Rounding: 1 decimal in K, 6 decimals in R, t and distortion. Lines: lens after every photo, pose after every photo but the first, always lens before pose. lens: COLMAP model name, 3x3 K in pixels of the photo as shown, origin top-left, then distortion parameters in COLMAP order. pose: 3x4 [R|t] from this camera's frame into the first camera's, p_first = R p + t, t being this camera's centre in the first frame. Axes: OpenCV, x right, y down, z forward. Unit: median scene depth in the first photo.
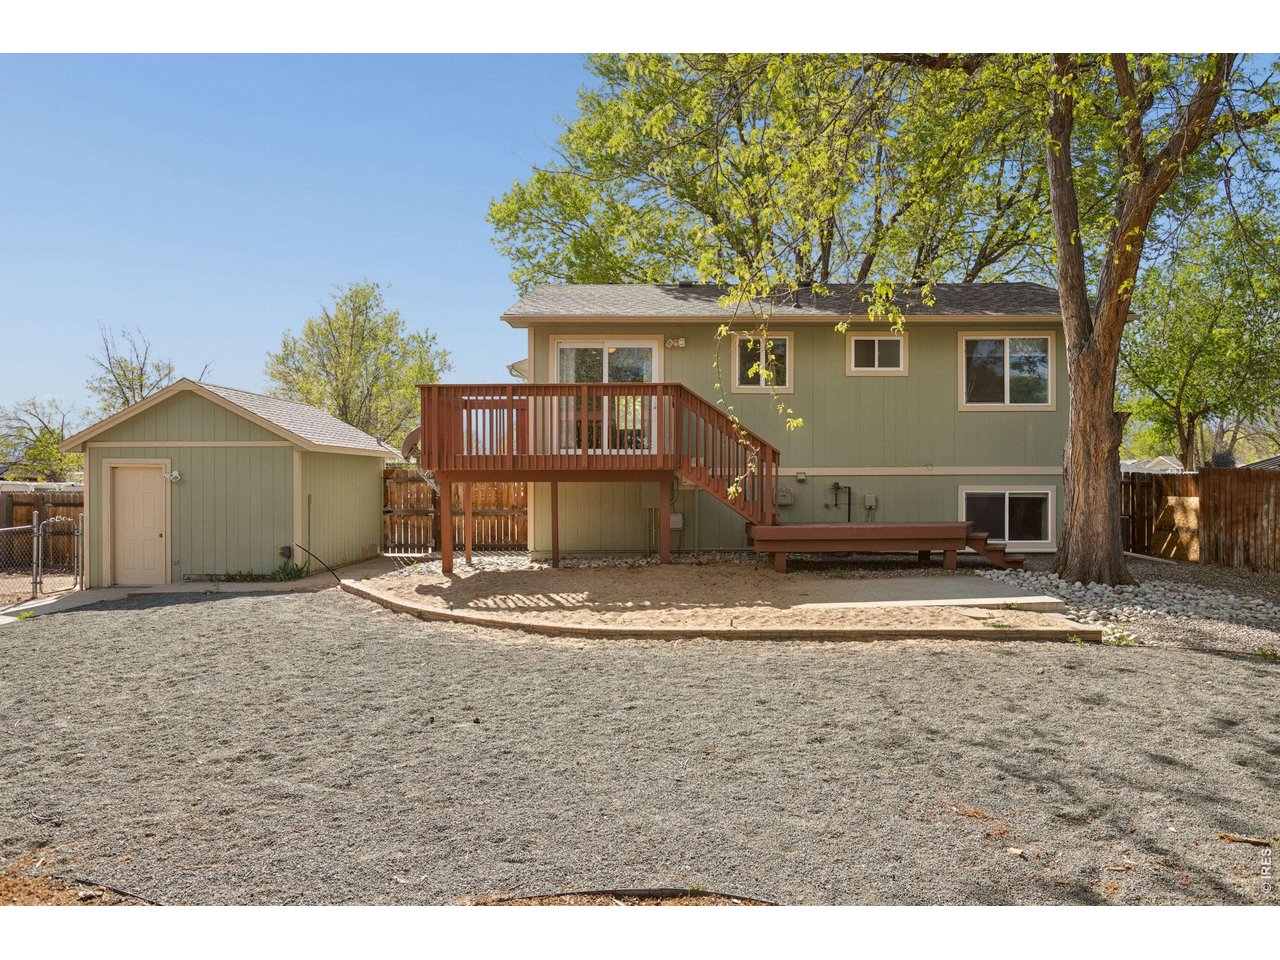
lens RADIAL K [[924.3, 0, 639.3], [0, 924.3, 478.7], [0, 0, 1]] dist [-0.010719, -0.003108]
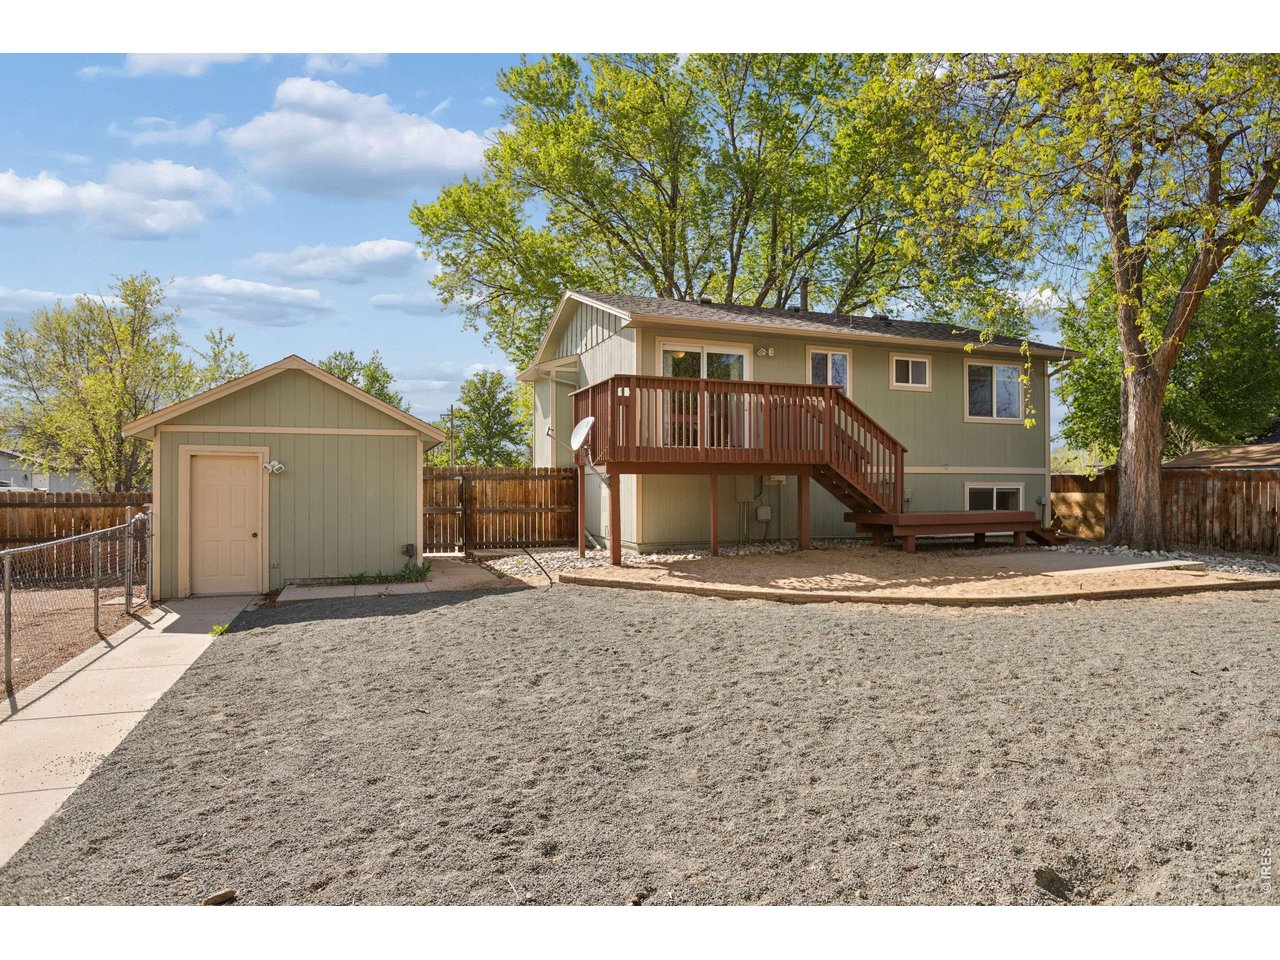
lens RADIAL K [[829.0, 0, 638.9], [0, 829.0, 480.3], [0, 0, 1]] dist [-0.021767, 0.002416]
pose [[0.922398, 0.005673, 0.386200, -0.486602], [-0.000453, 0.999907, -0.013608, 0.020297], [-0.386242, 0.012377, 0.922315, 0.146371]]
